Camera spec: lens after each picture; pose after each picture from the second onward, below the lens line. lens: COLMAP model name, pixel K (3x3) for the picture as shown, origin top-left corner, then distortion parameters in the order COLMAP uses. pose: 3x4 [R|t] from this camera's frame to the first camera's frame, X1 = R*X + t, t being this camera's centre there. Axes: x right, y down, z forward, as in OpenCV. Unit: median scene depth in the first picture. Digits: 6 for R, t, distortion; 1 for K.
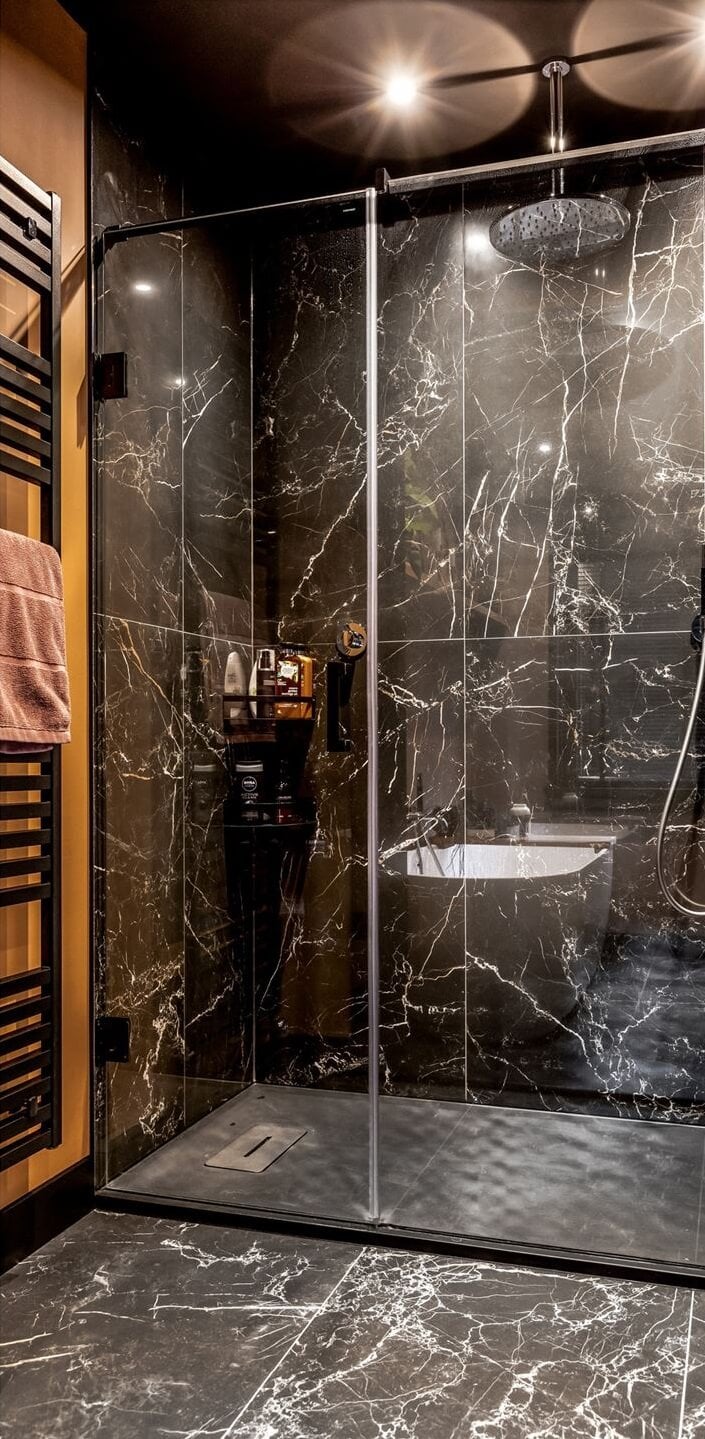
lens RADIAL K [[1150.4, 0, 354.1], [0, 1150.4, 745.4], [0, 0, 1]] dist [0.010638, 0.000086]
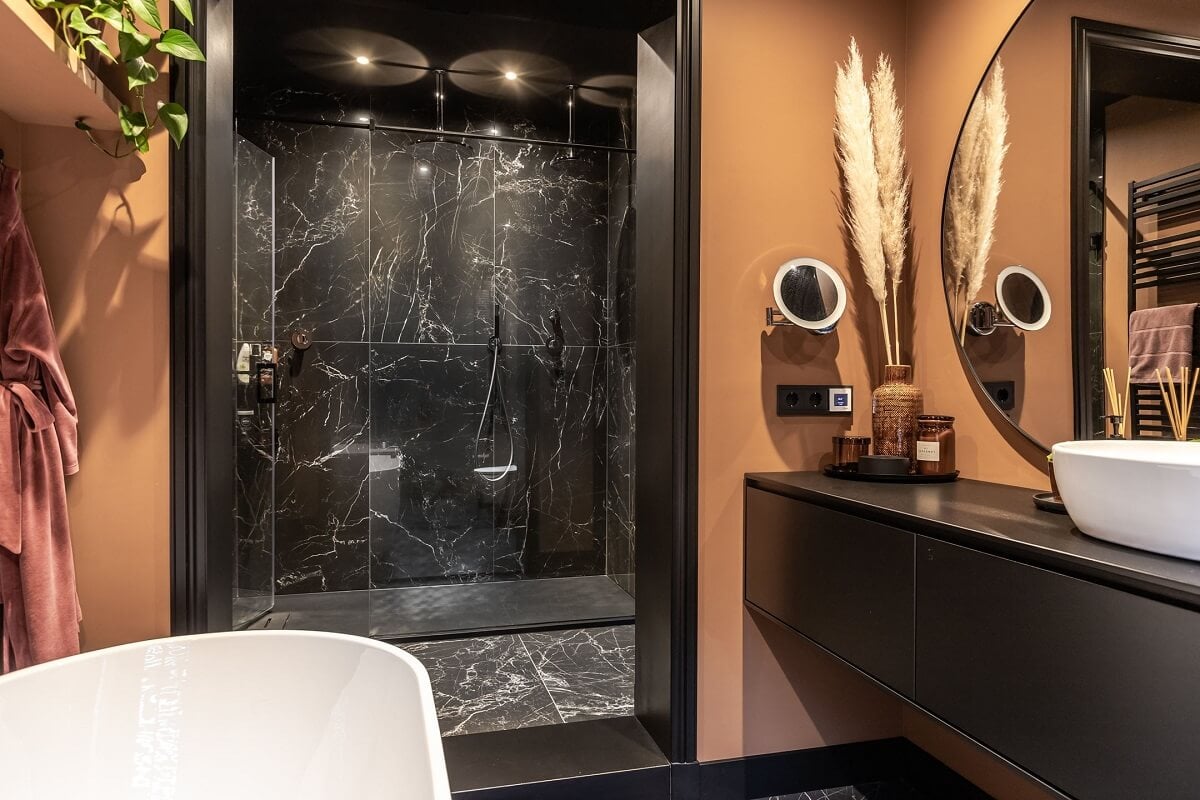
lens RADIAL K [[819.4, 0, 600.0], [0, 819.4, 400.0], [0, 0, 1]] dist [0.000744, -0.000521]
pose [[0.837824, -0.000962, 0.545940, -0.330891], [-0.006875, 0.999901, 0.012313, -0.018711], [-0.545897, -0.014069, 0.837734, -0.335165]]
